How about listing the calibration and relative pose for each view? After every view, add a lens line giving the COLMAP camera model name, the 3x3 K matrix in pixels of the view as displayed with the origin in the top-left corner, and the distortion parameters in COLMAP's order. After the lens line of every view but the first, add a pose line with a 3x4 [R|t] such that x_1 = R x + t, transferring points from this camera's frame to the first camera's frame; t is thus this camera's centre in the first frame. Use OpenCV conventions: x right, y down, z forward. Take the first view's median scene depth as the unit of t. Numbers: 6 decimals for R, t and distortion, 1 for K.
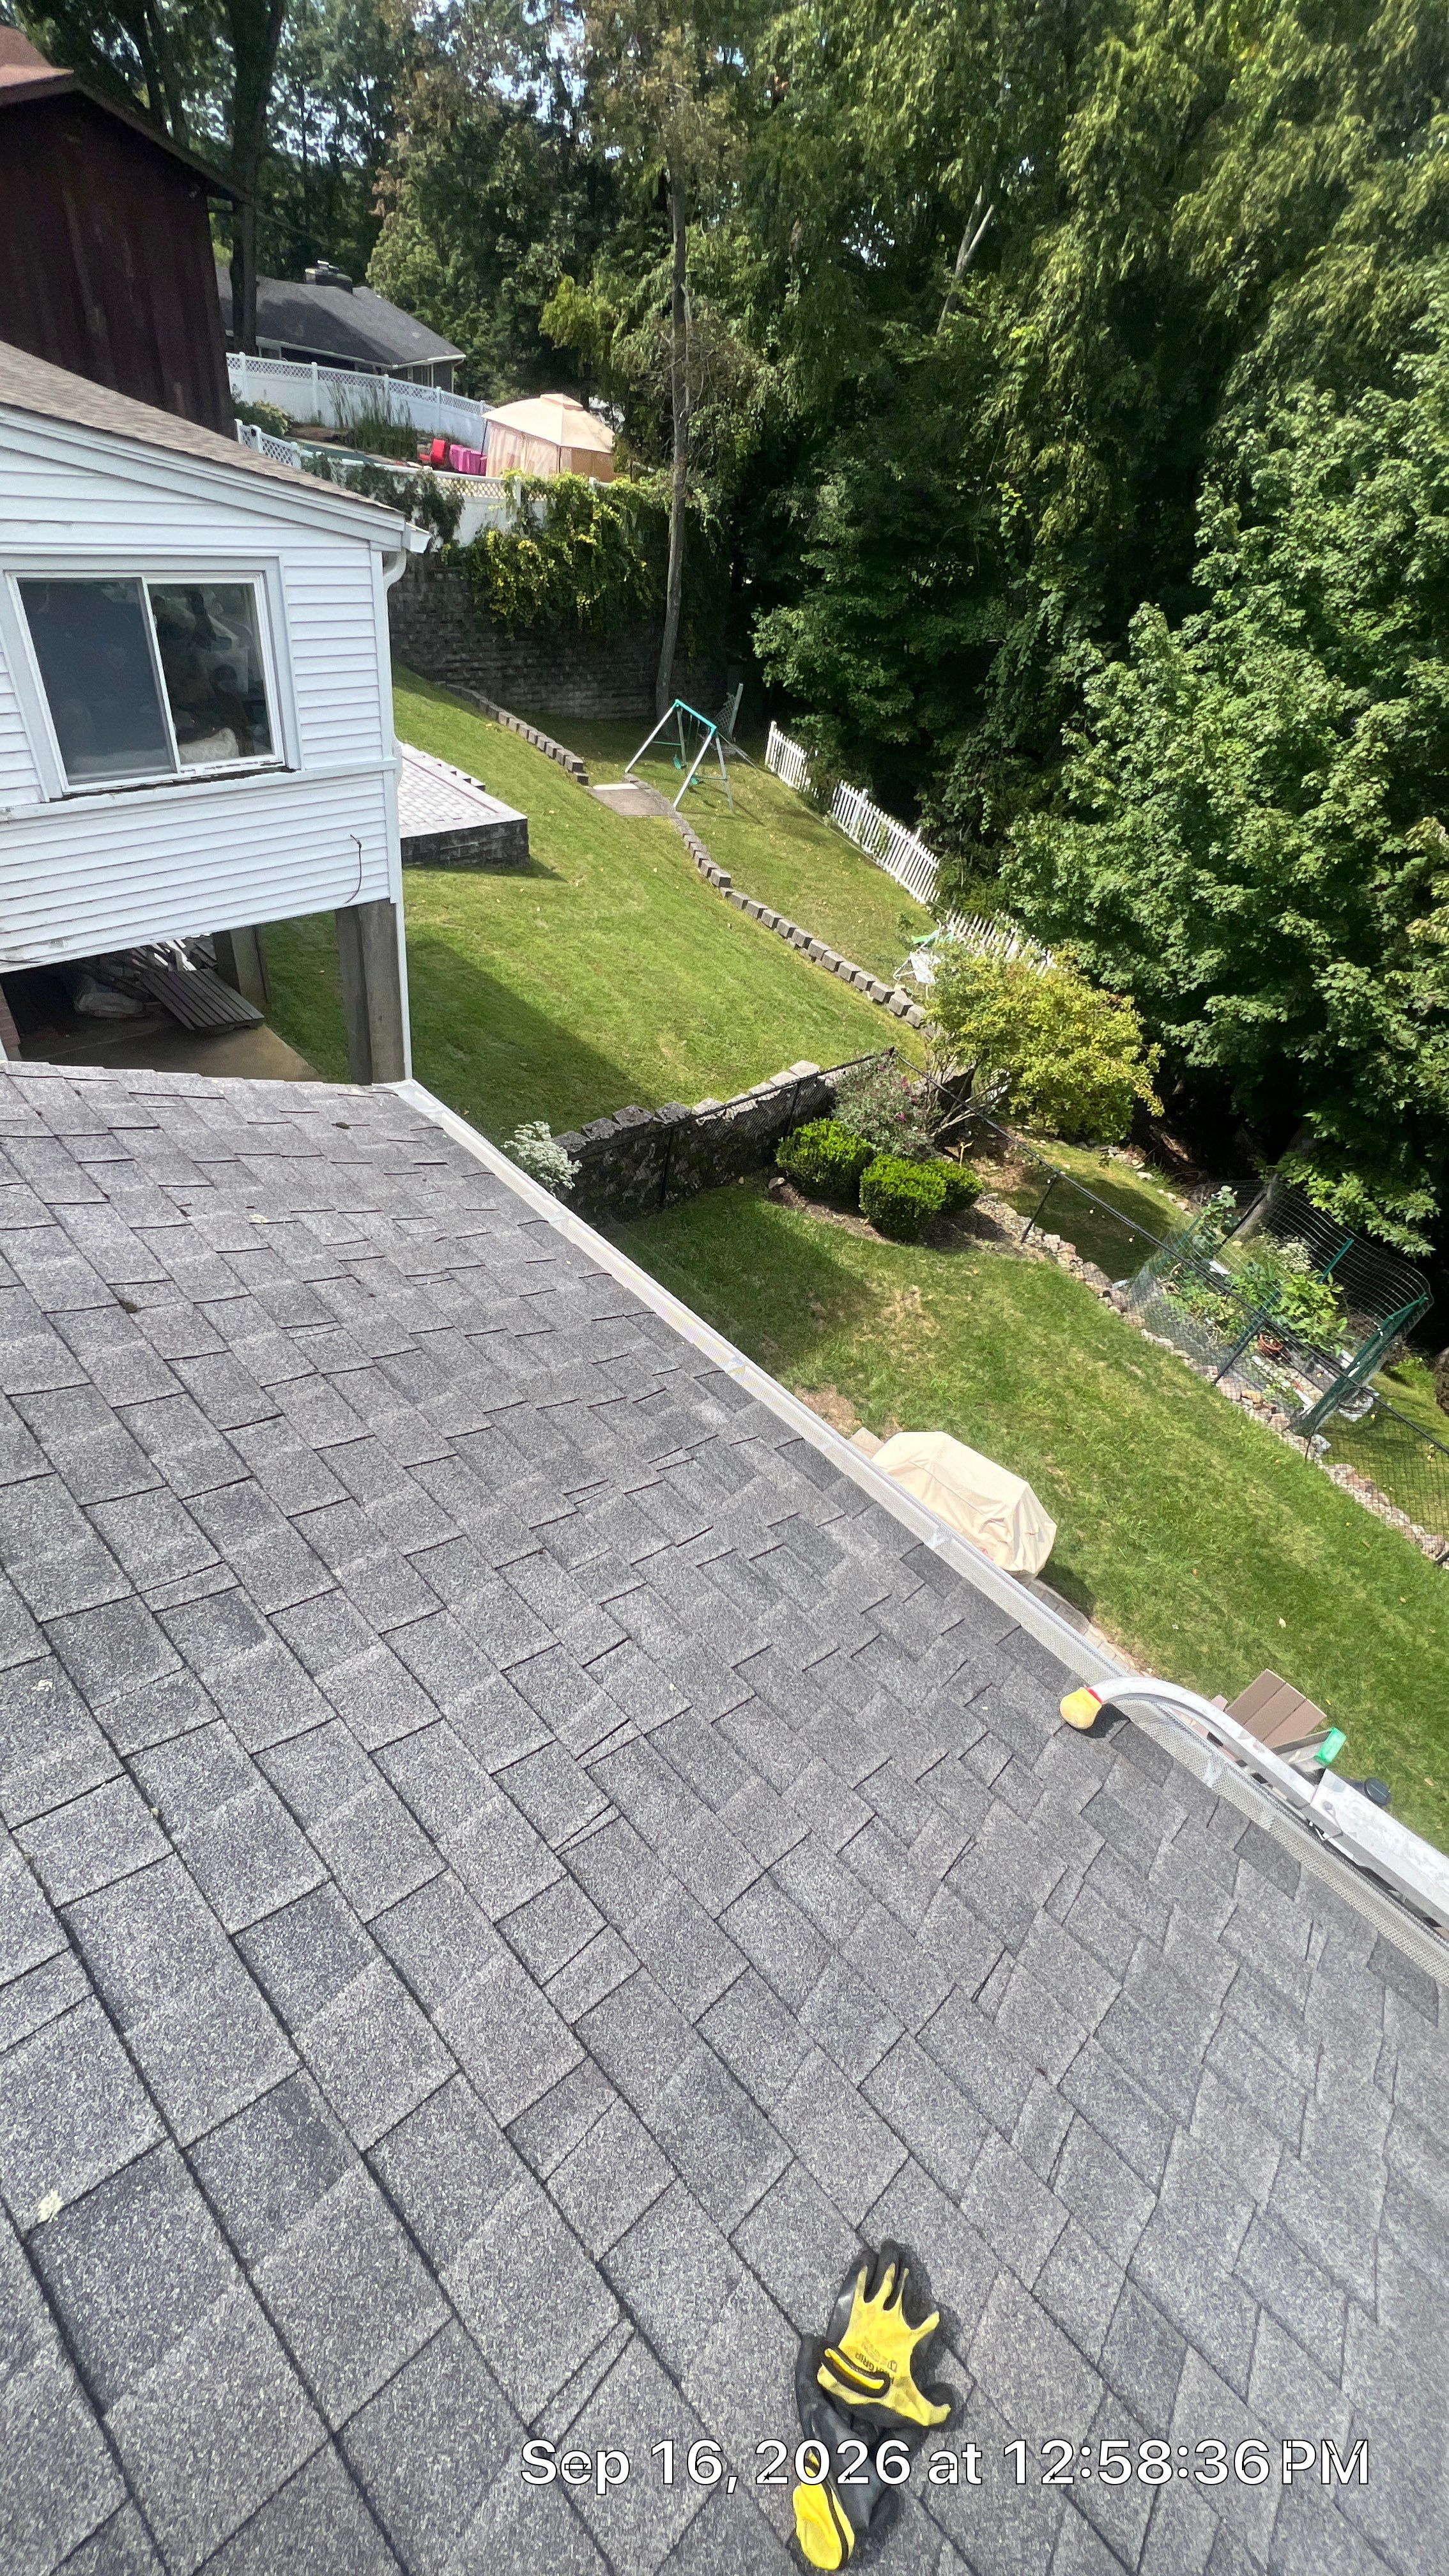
lens RADIAL K [[1036.6, 0, 724.5], [0, 1036.6, 1288.0], [0, 0, 1]] dist [-0.001061, 0.000112]
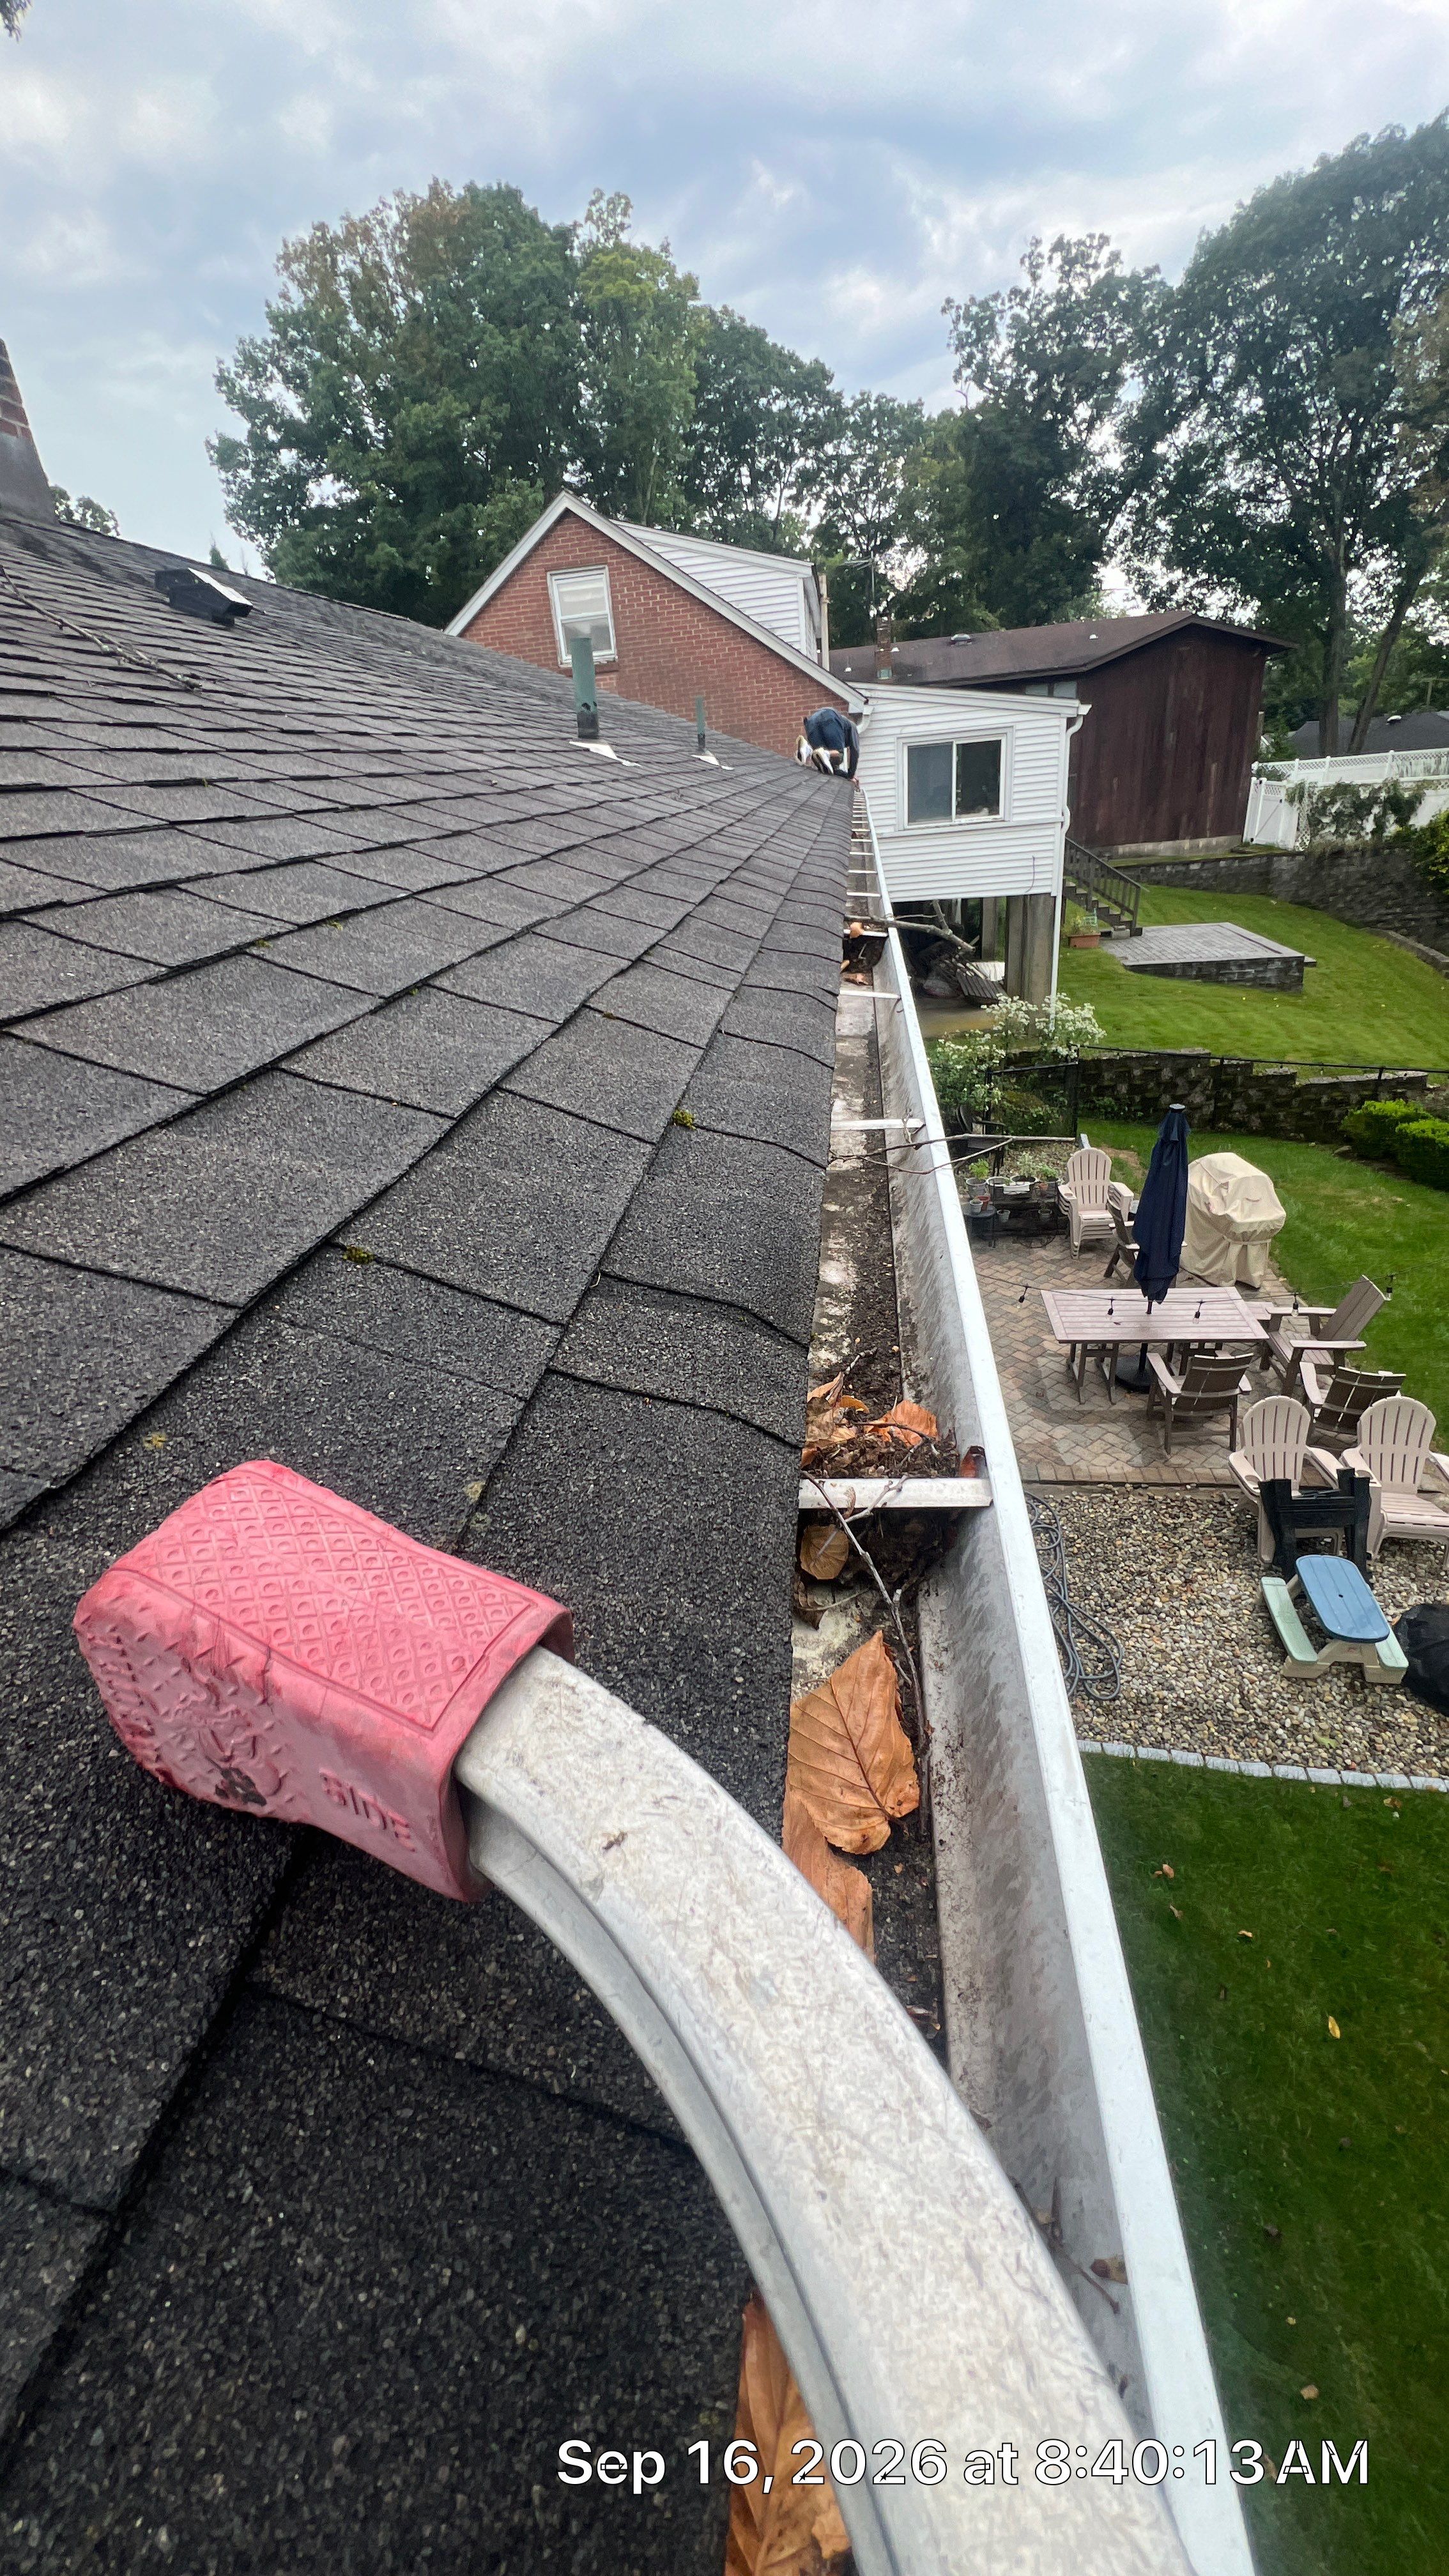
lens RADIAL K [[1036.6, 0, 724.5], [0, 1036.6, 1288.0], [0, 0, 1]] dist [-0.001061, 0.000112]
pose [[0.586303, 0.157337, -0.794666, 0.701180], [-0.407152, 0.905289, -0.121156, 0.555367], [0.700340, 0.394584, 0.594834, -0.190235]]
